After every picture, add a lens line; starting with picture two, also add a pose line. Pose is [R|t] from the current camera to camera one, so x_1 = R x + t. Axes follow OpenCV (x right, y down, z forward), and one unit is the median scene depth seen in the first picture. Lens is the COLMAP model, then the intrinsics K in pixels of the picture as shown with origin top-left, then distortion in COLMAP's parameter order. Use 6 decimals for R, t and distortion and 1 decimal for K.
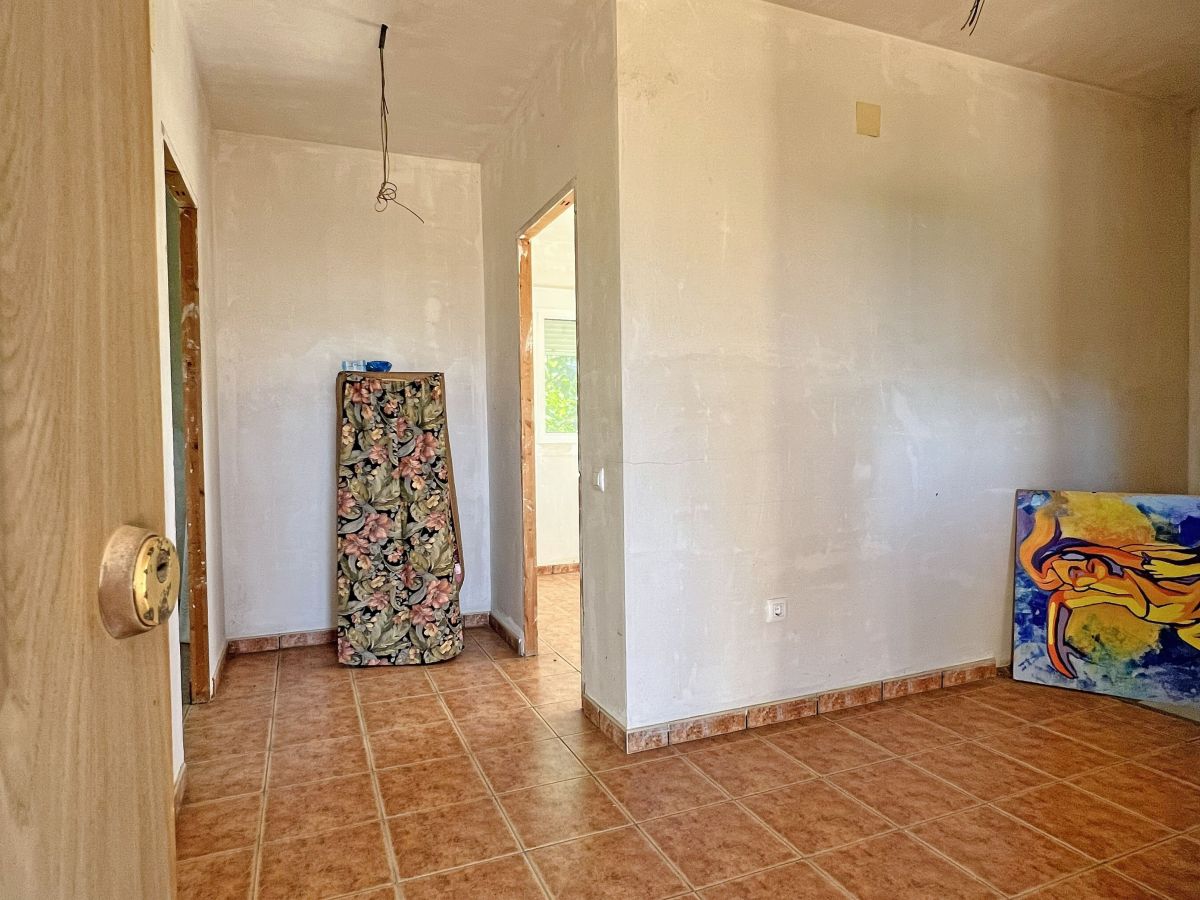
lens RADIAL K [[713.7, 0, 593.6], [0, 713.7, 449.0], [0, 0, 1]] dist [-0.006388, 0.002521]
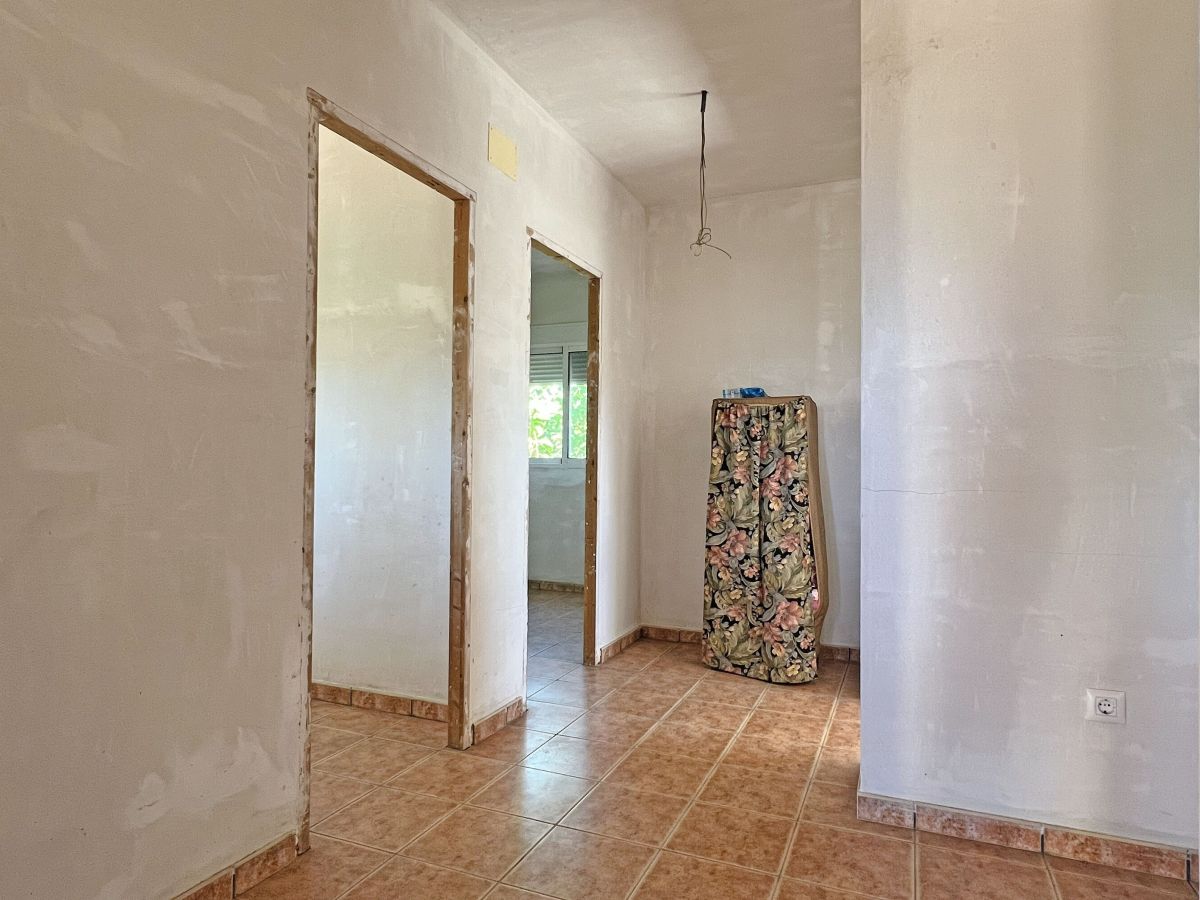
lens RADIAL K [[713.7, 0, 587.7], [0, 713.7, 446.6], [0, 0, 1]] dist [-0.006388, 0.002521]
pose [[0.696767, 0.005170, -0.717279, 0.309388], [-0.034261, 0.999073, -0.026080, 0.000979], [0.716478, 0.042746, 0.696298, 0.087554]]
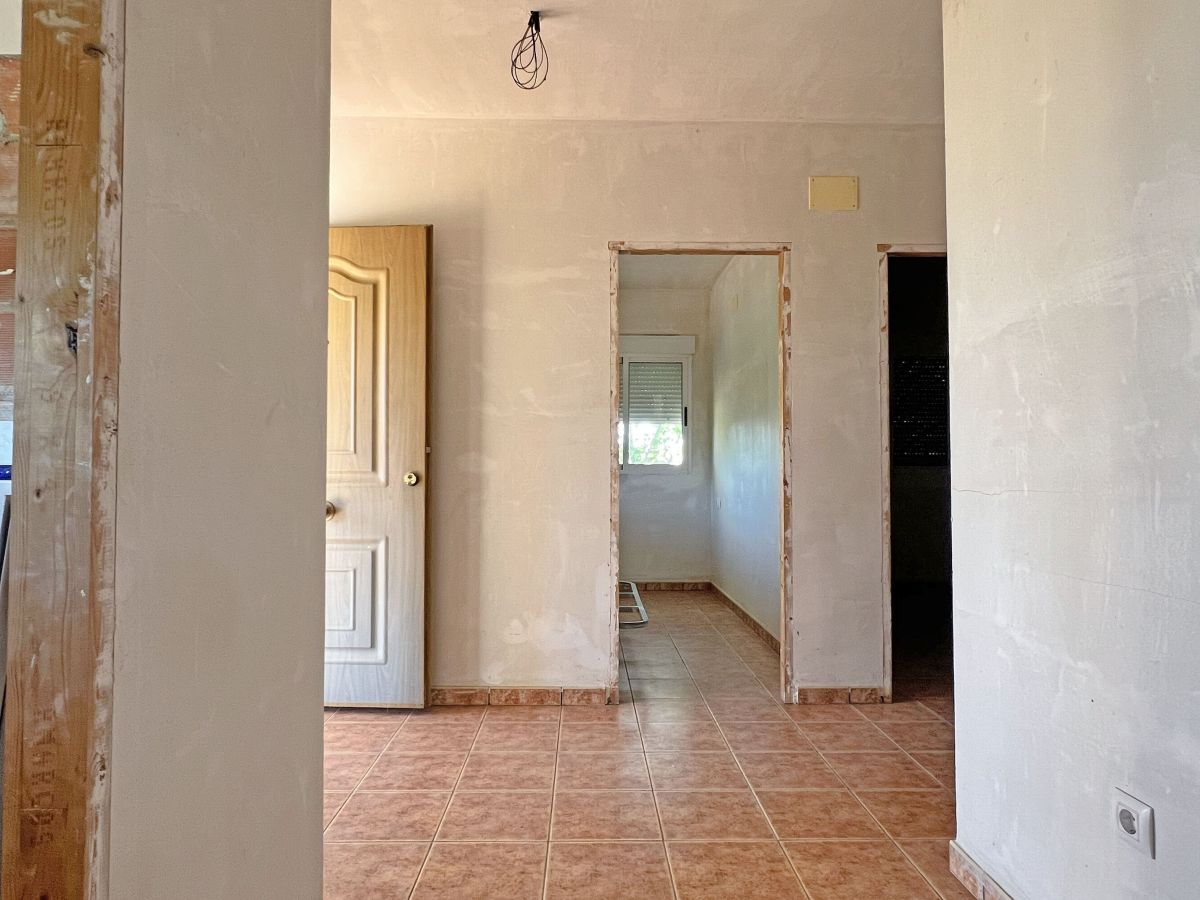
lens RADIAL K [[713.7, 0, 603.5], [0, 713.7, 446.2], [0, 0, 1]] dist [-0.006388, 0.002521]
pose [[-0.352122, -0.020488, -0.935730, 0.625257], [-0.013915, 0.999764, -0.016653, -0.005984], [0.935851, 0.007157, -0.352324, 0.636994]]
